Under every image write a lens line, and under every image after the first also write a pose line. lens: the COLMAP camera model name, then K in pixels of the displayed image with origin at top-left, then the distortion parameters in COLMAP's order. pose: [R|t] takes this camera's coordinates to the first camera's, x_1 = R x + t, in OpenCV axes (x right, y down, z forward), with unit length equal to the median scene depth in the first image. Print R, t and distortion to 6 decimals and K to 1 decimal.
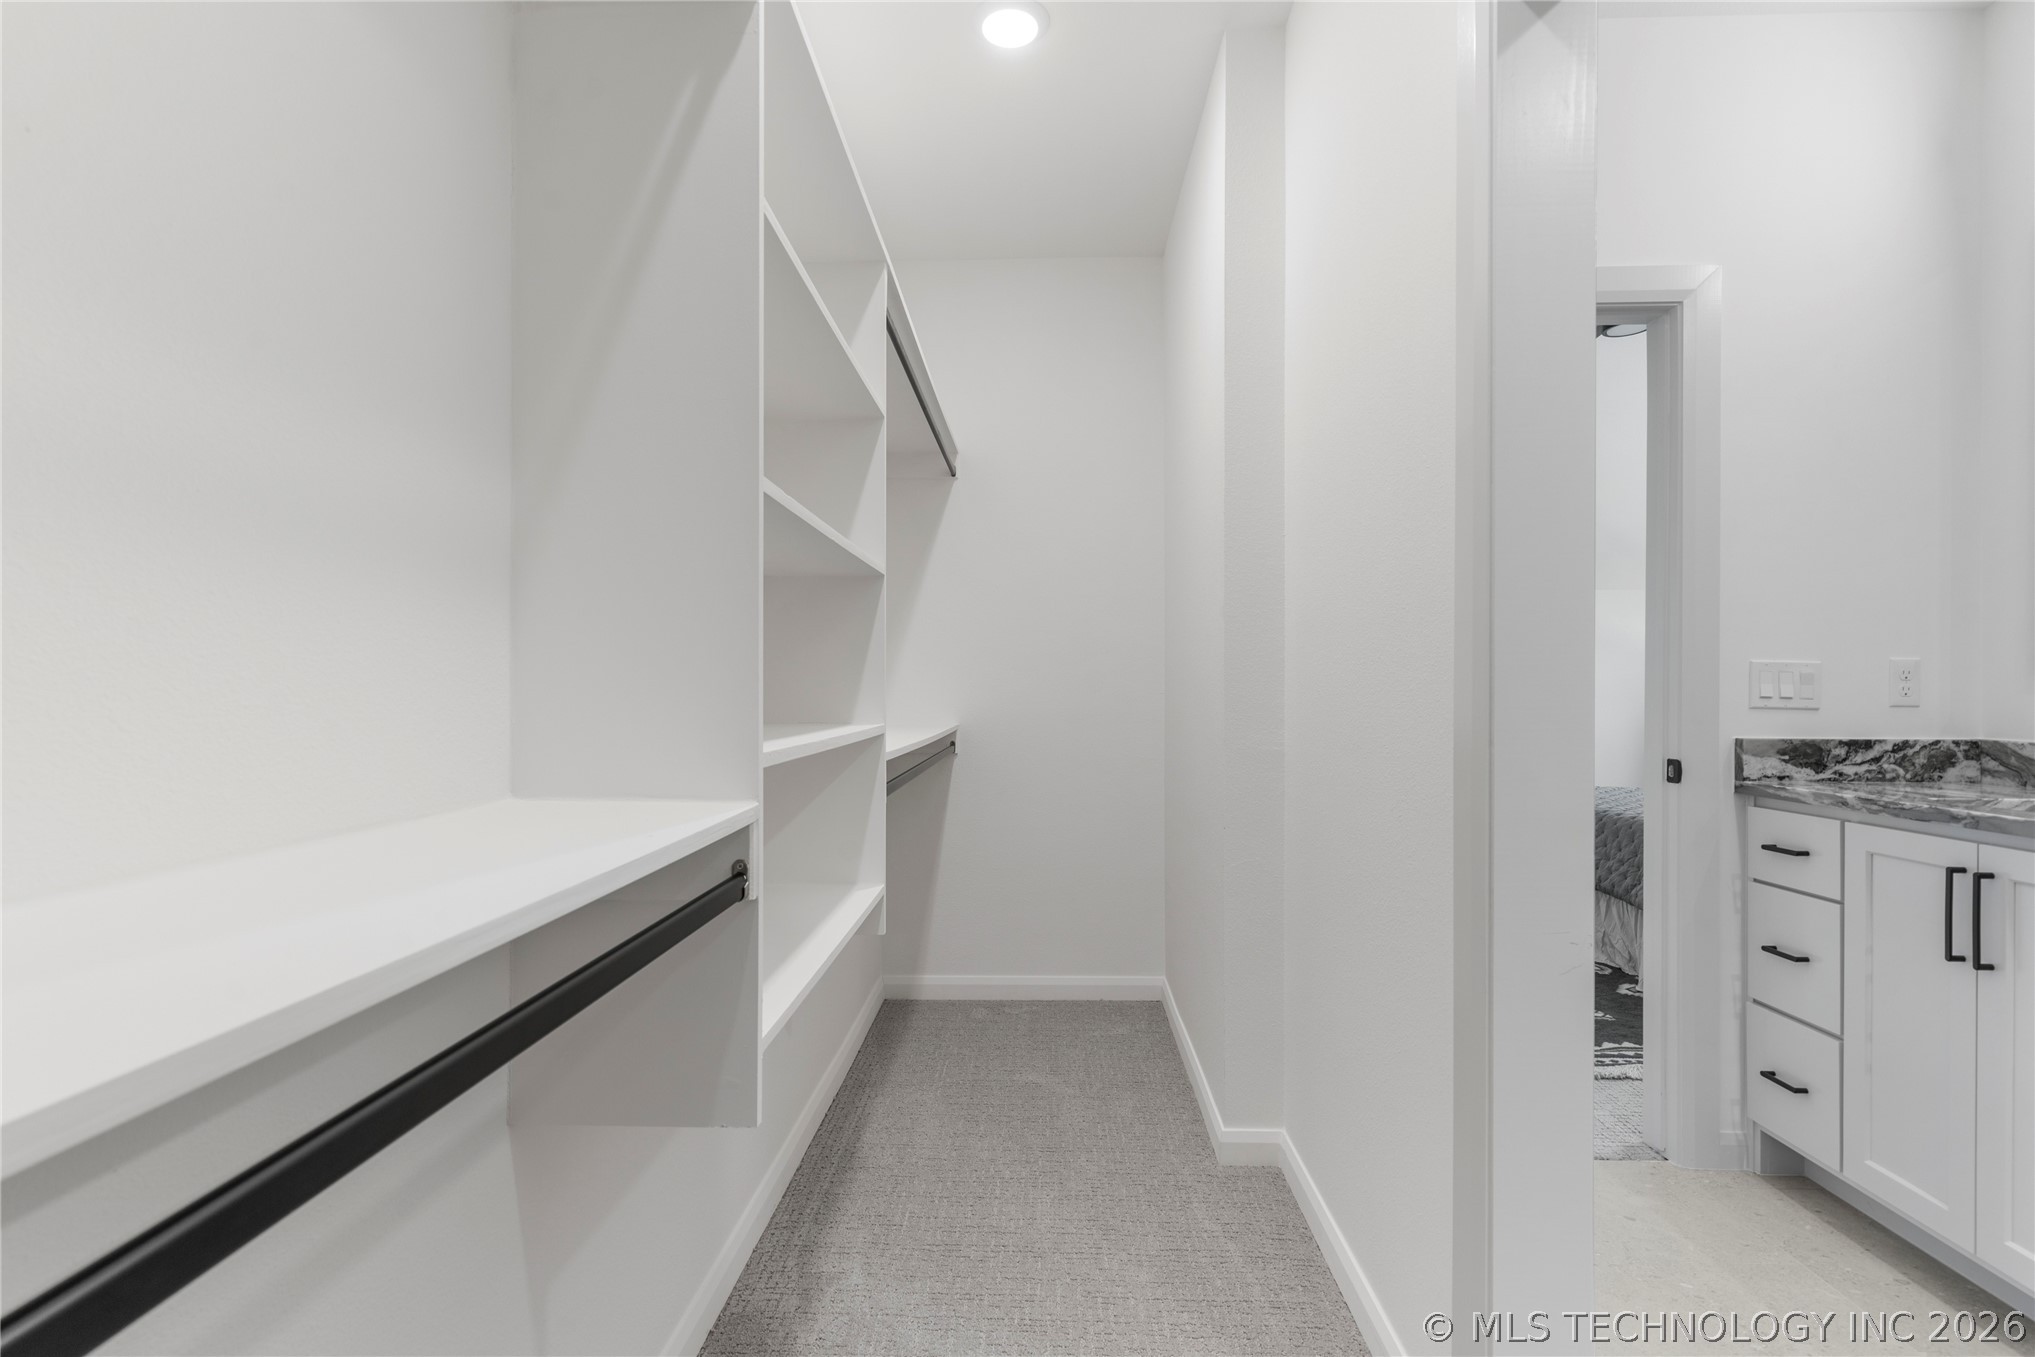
lens RADIAL K [[984.6, 0, 1018.4], [0, 984.6, 680.9], [0, 0, 1]] dist [0.011746, 0.000744]
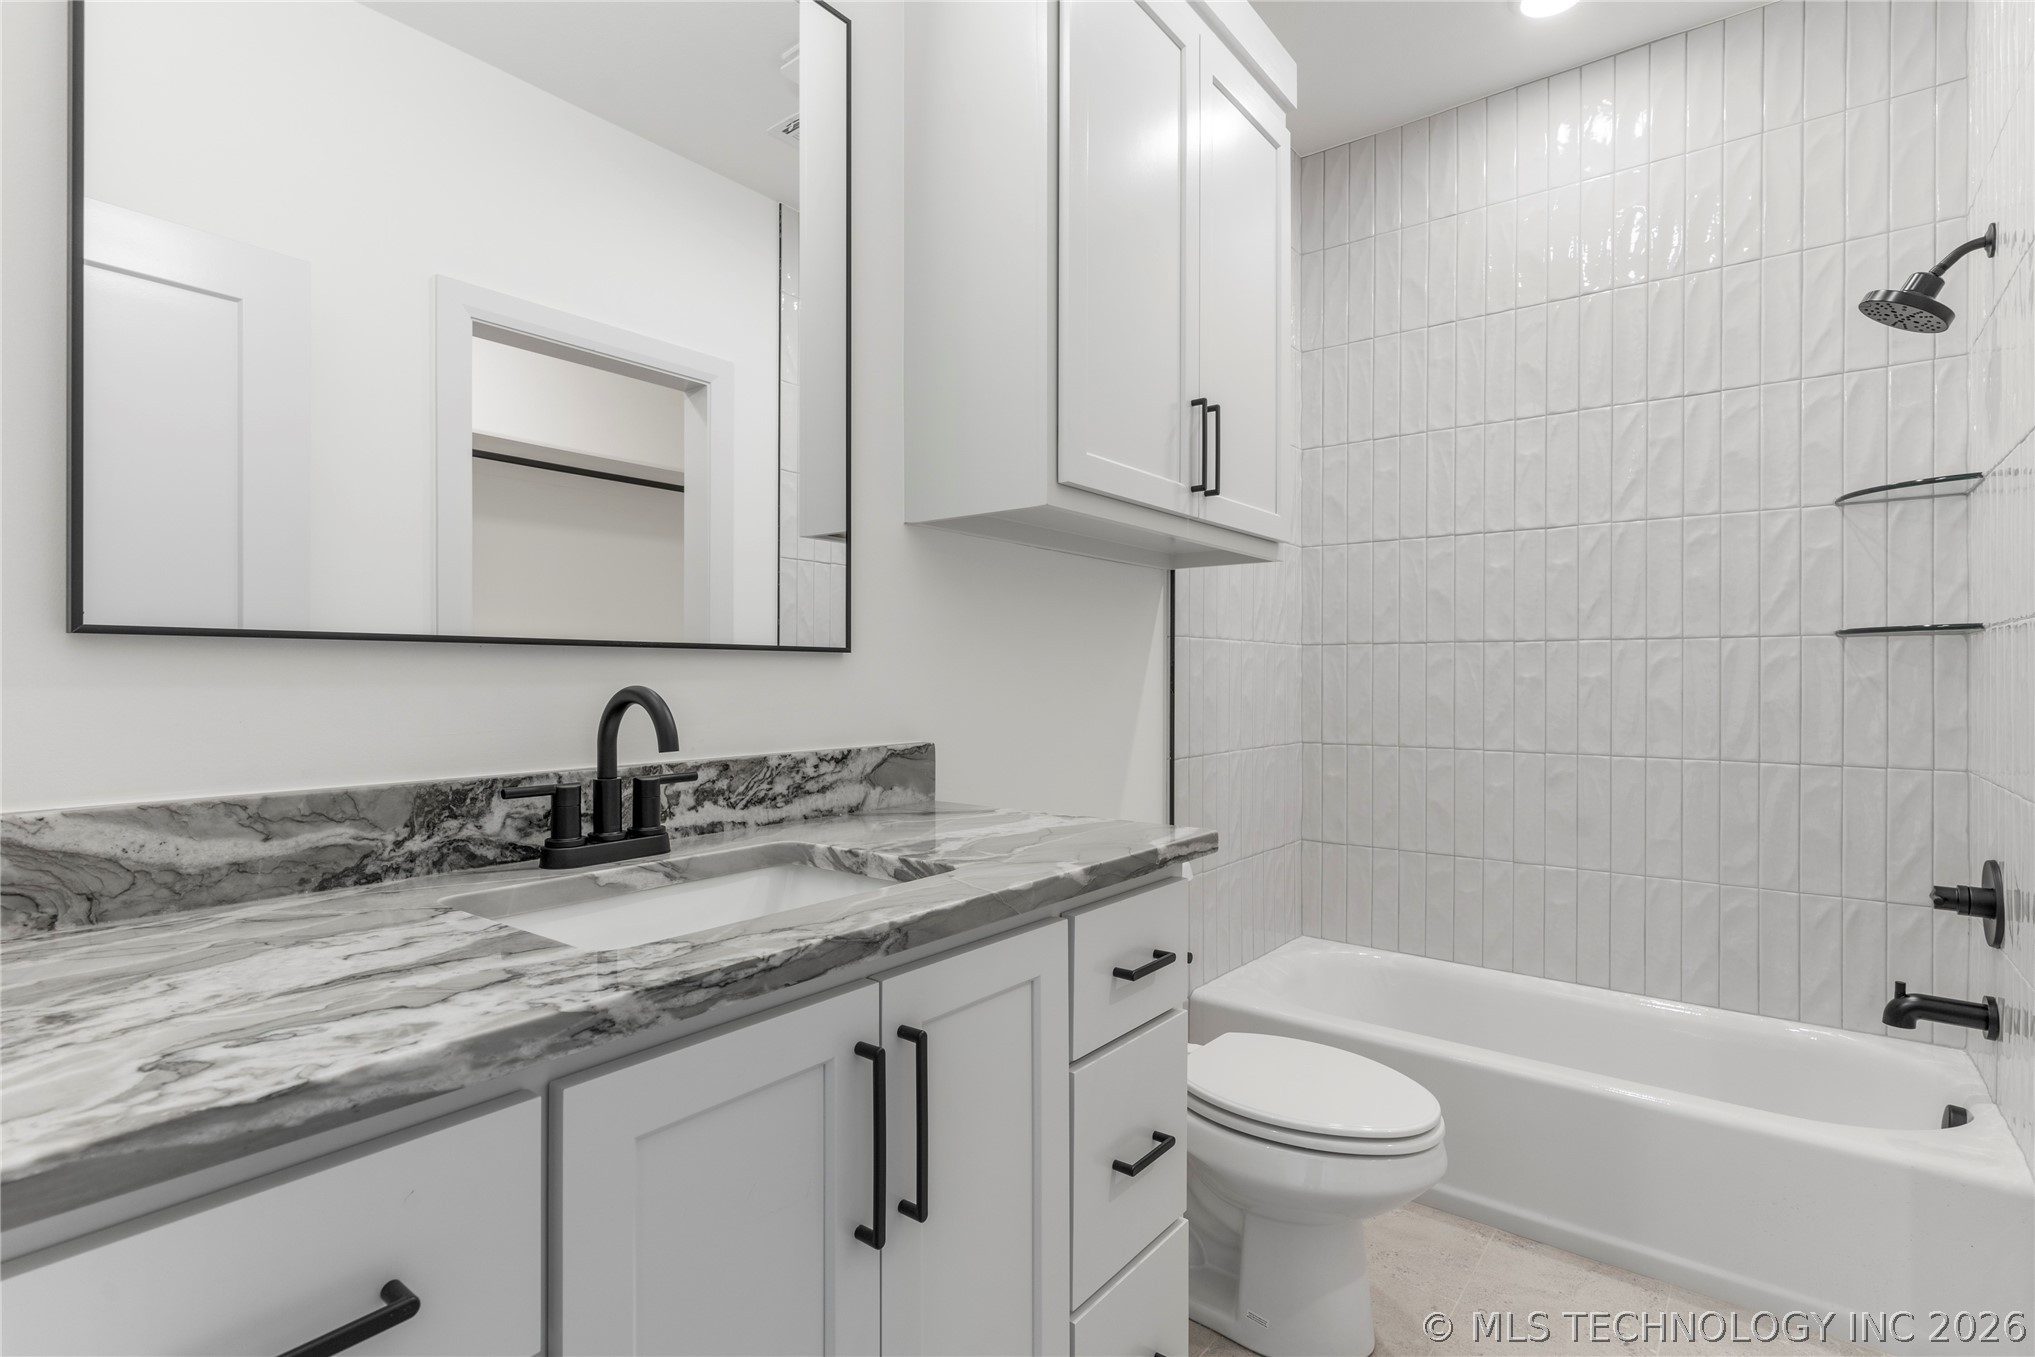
lens RADIAL K [[984.6, 0, 1016.7], [0, 984.6, 678.6], [0, 0, 1]] dist [0.011746, 0.000744]
pose [[-0.816141, -0.013902, 0.577685, 0.517331], [-0.015232, 0.999881, 0.002542, 0.003183], [-0.577652, -0.006725, -0.816256, 1.171569]]
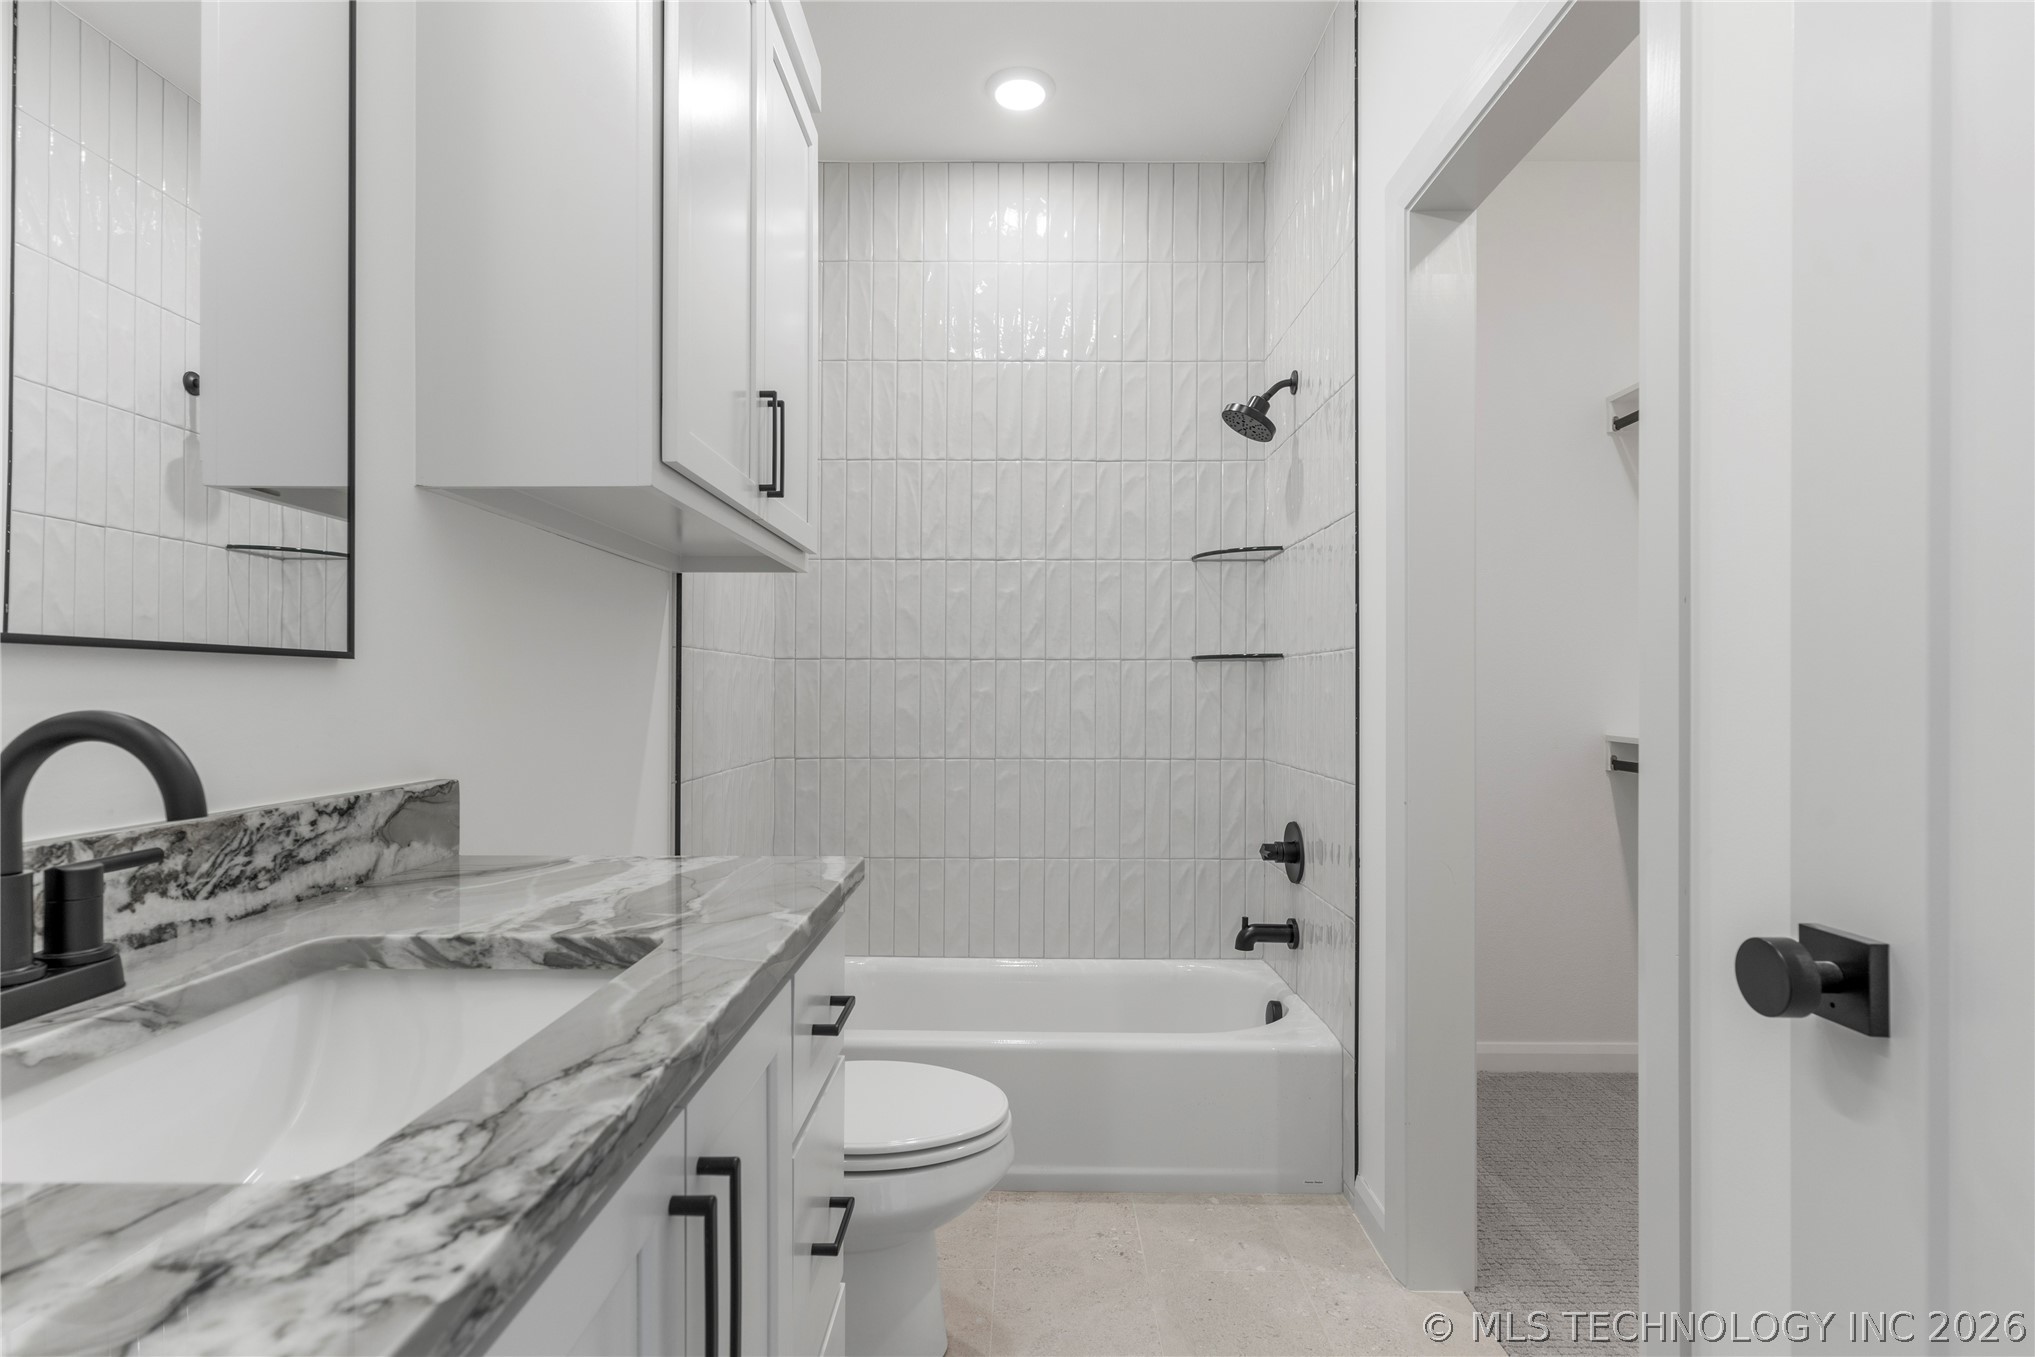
lens RADIAL K [[984.6, 0, 1012.2], [0, 984.6, 692.8], [0, 0, 1]] dist [0.011746, 0.000744]
pose [[-0.999664, -0.013672, -0.022017, 0.725052], [-0.013541, 0.999890, -0.006092, 0.004114], [0.022097, -0.005792, -0.999739, 1.176053]]
